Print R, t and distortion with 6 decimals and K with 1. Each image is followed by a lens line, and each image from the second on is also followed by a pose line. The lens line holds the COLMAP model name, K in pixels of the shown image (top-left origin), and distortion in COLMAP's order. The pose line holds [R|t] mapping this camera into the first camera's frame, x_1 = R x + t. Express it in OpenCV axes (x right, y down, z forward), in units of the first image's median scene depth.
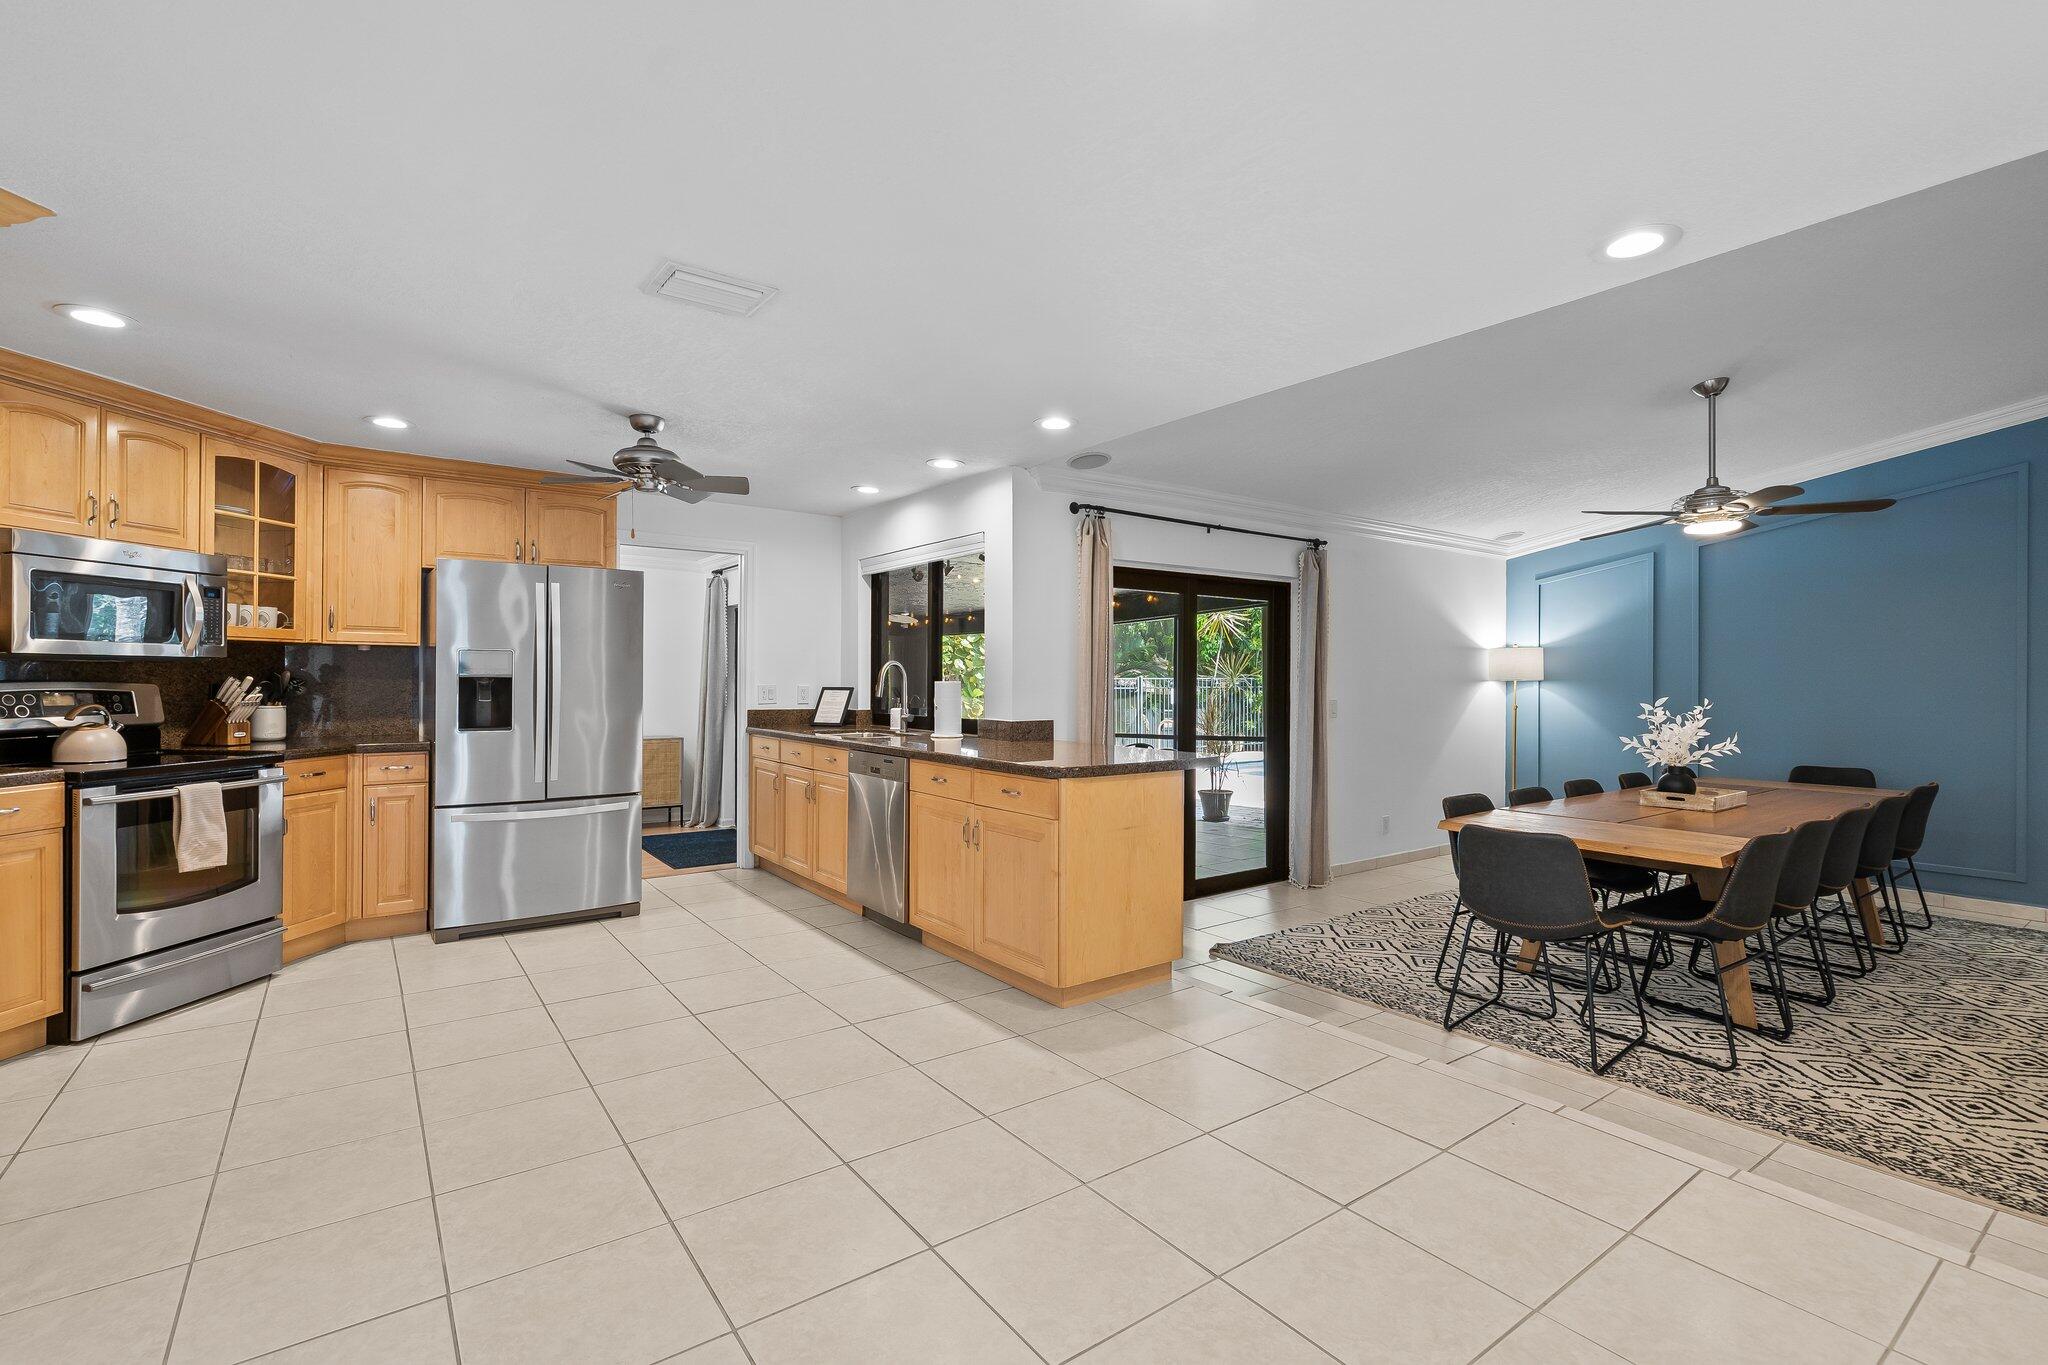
lens RADIAL K [[927.8, 0, 1019.9], [0, 927.8, 680.0], [0, 0, 1]] dist [-0.003968, 0.001038]
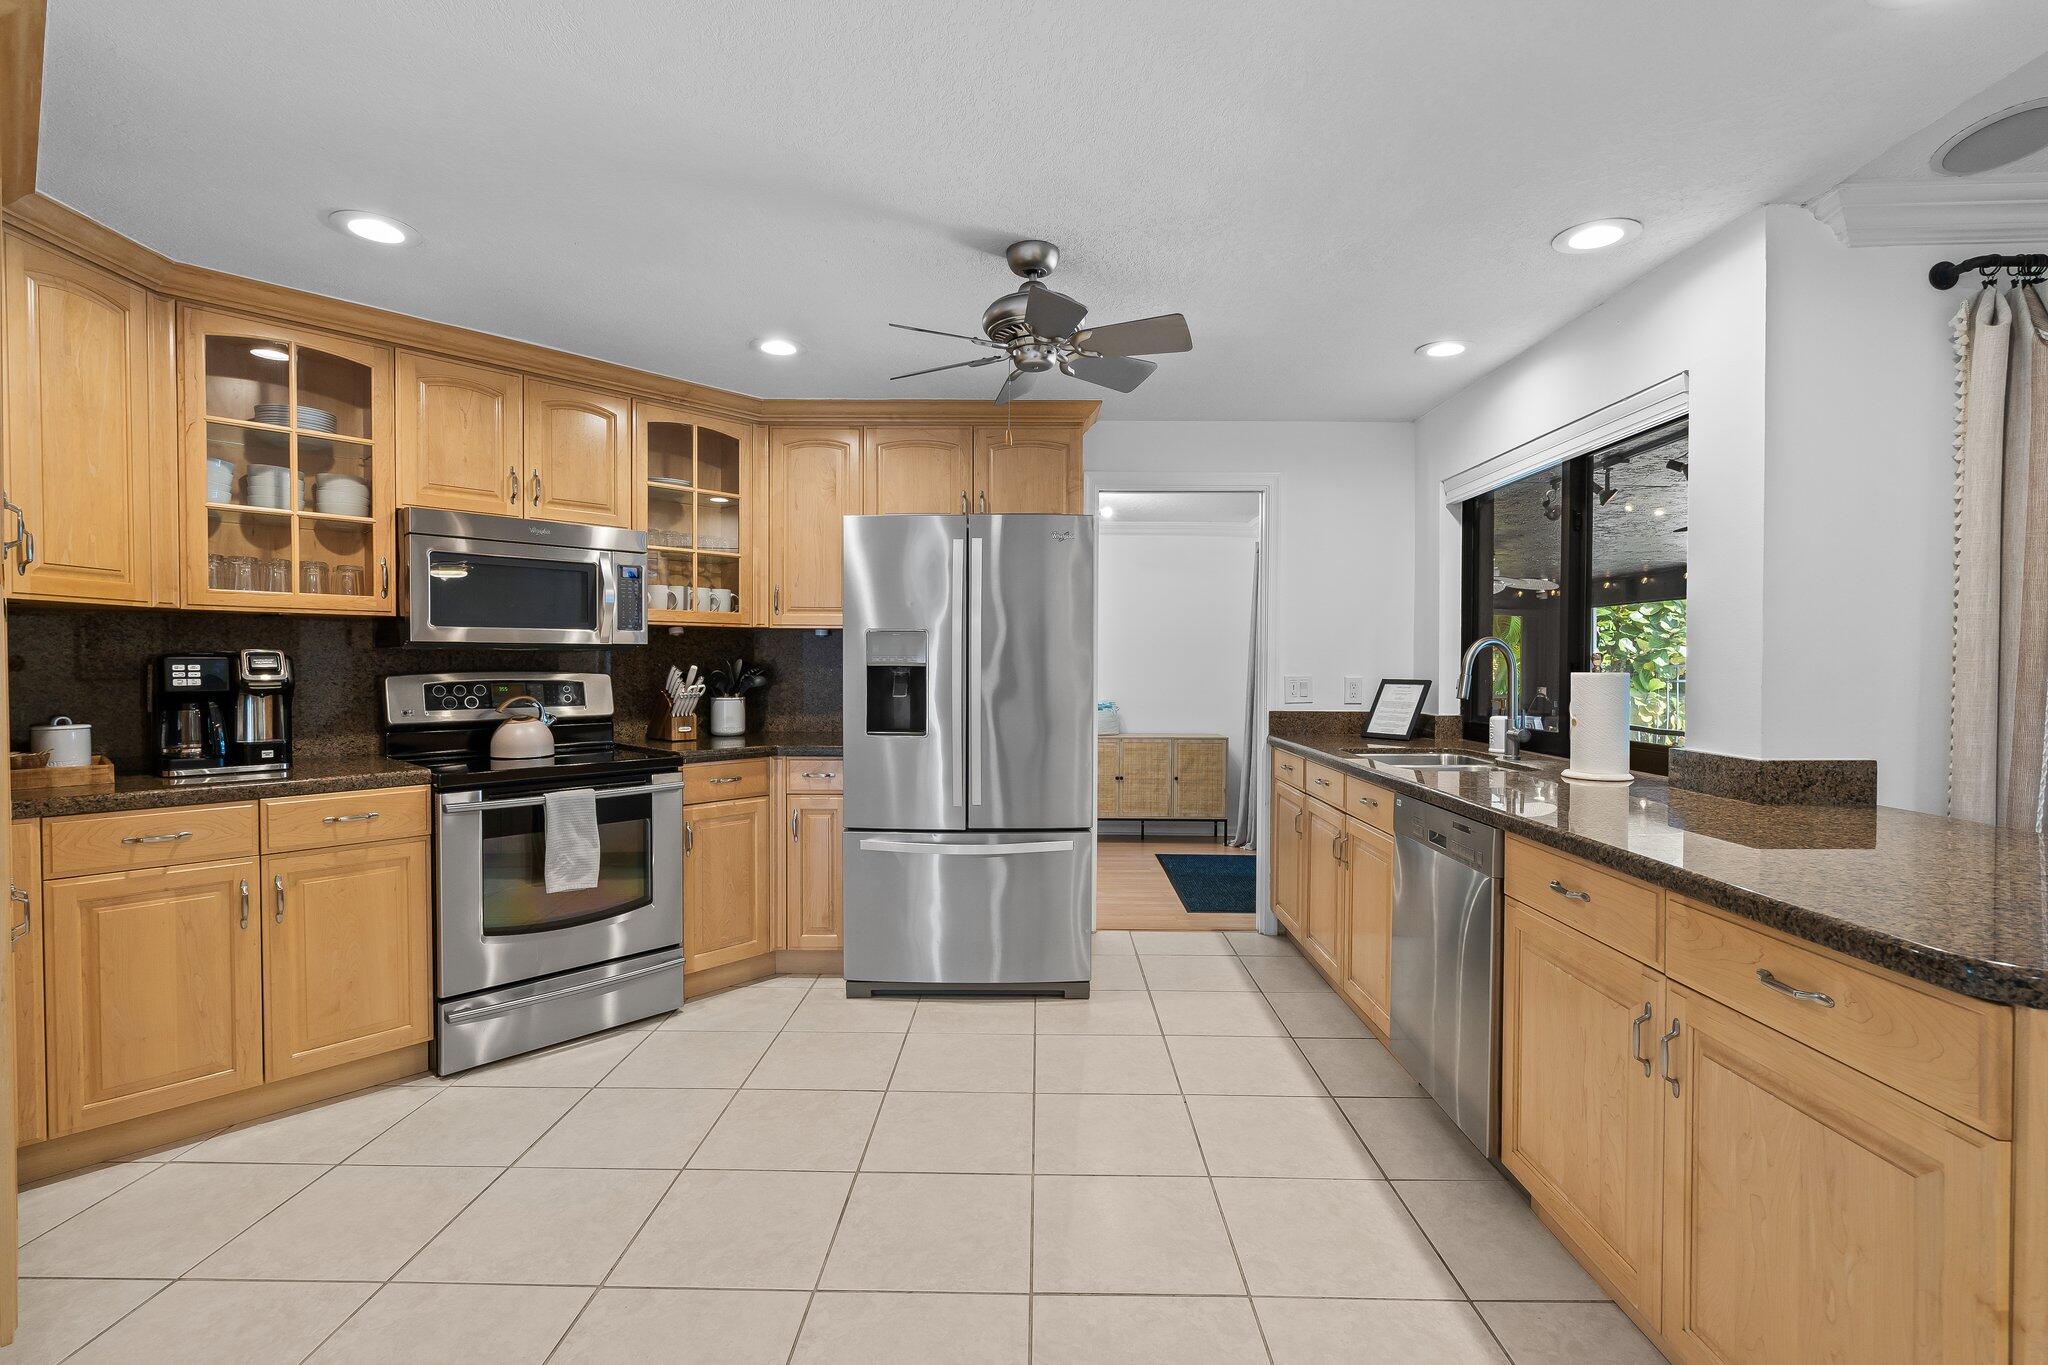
lens RADIAL K [[927.8, 0, 1019.9], [0, 927.8, 680.0], [0, 0, 1]] dist [-0.003968, 0.001038]
pose [[0.799031, 0.008123, -0.601235, -0.028744], [0.000701, 0.999895, 0.014441, -0.002488], [0.601289, -0.011960, 0.798942, 0.447664]]
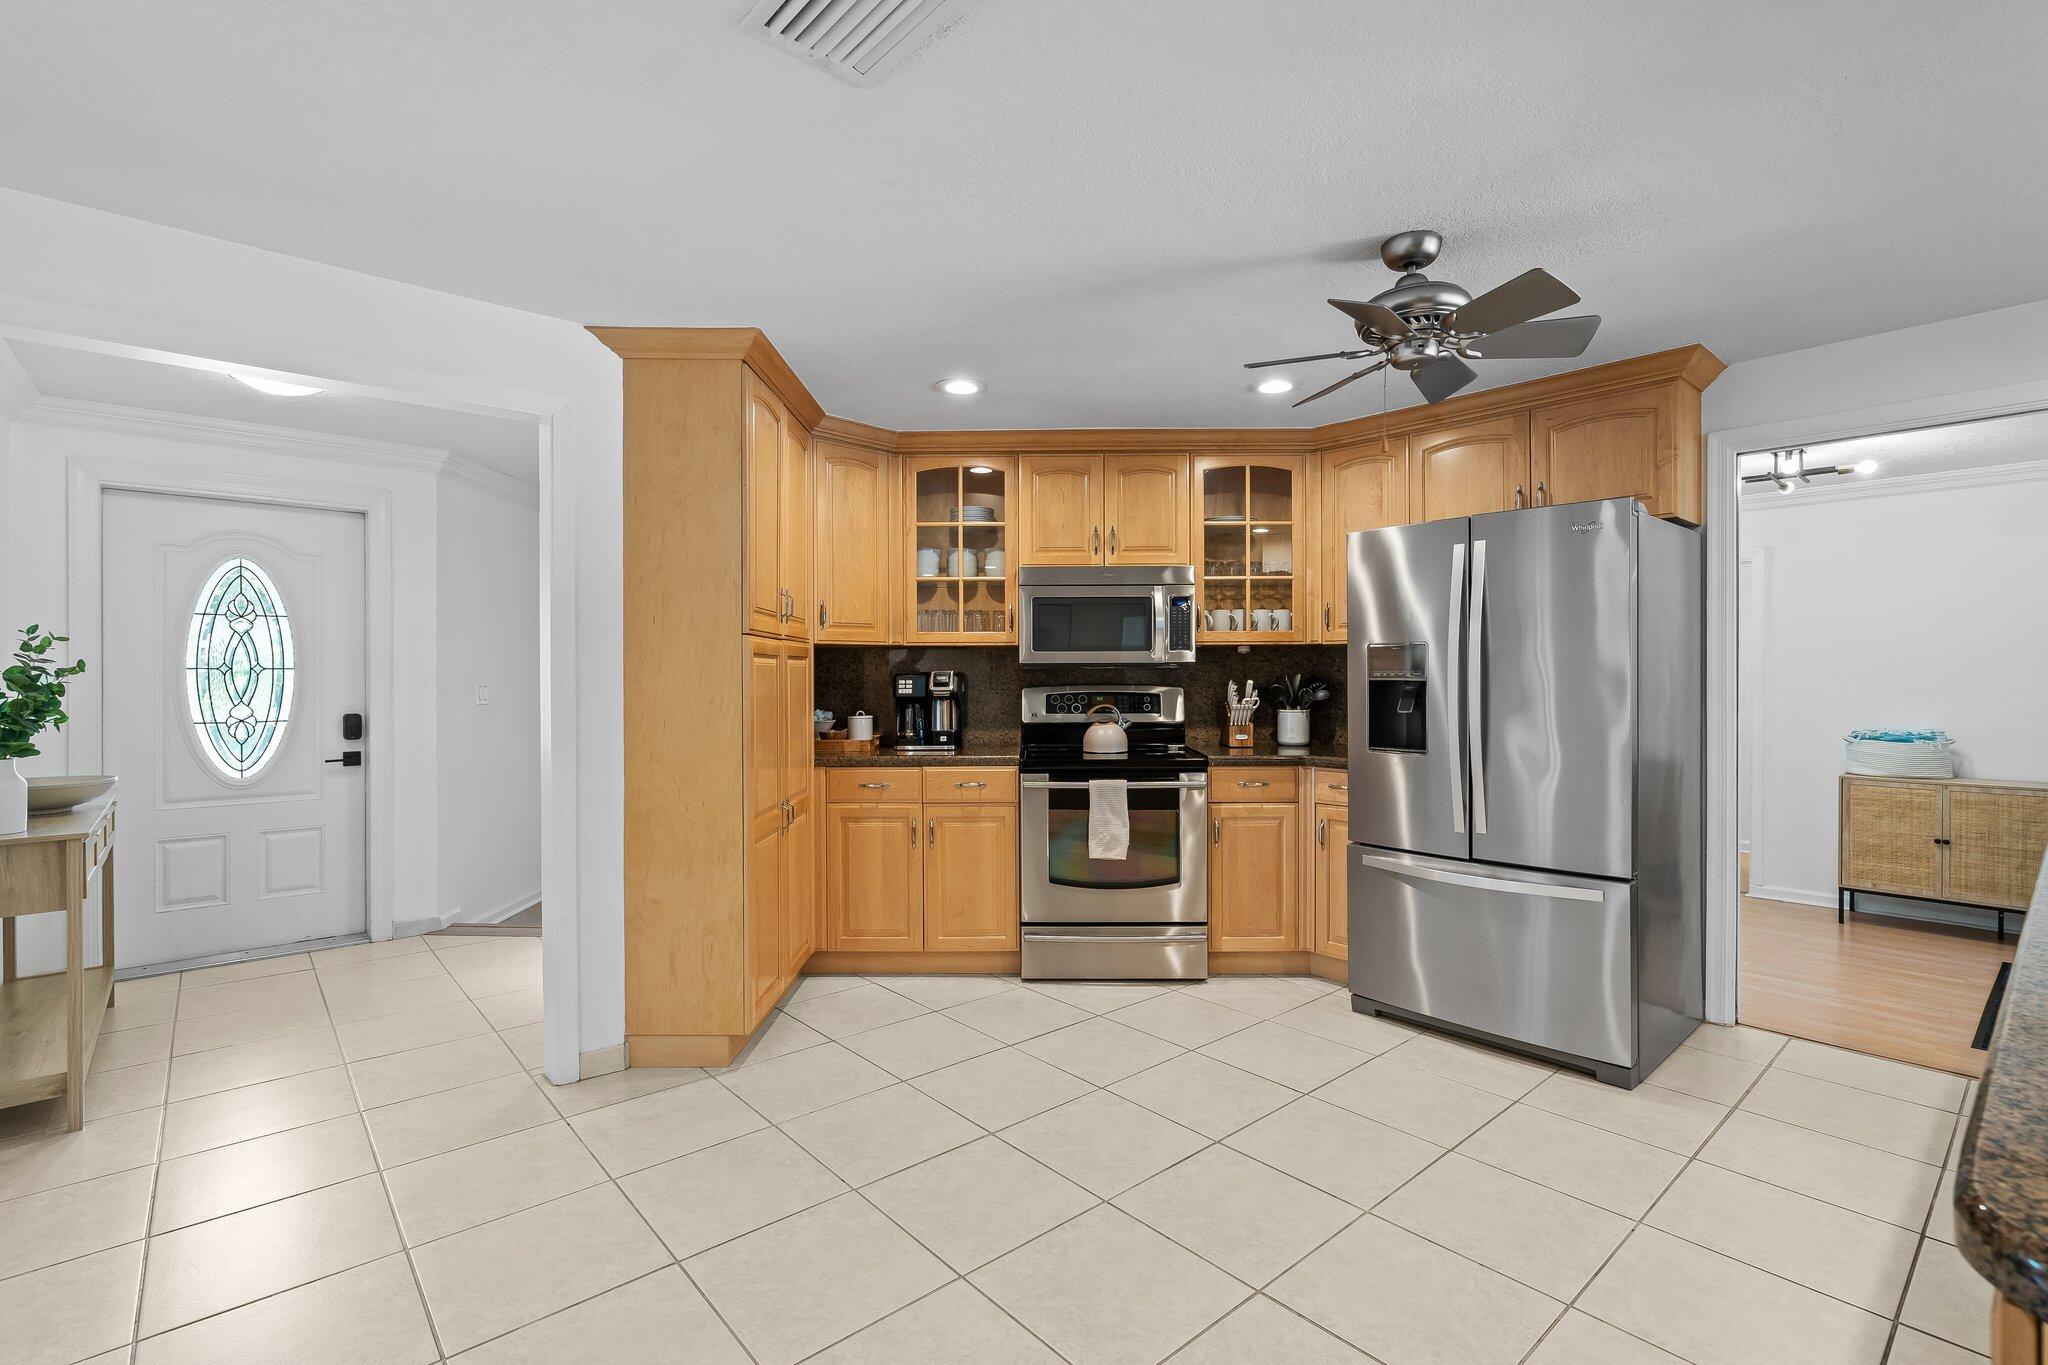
lens RADIAL K [[927.8, 0, 1019.9], [0, 927.8, 680.0], [0, 0, 1]] dist [-0.003968, 0.001038]
pose [[0.090057, -0.001248, -0.995936, 0.147816], [0.001097, 0.999999, -0.001153, -0.003030], [0.995936, -0.000989, 0.090058, 0.633799]]
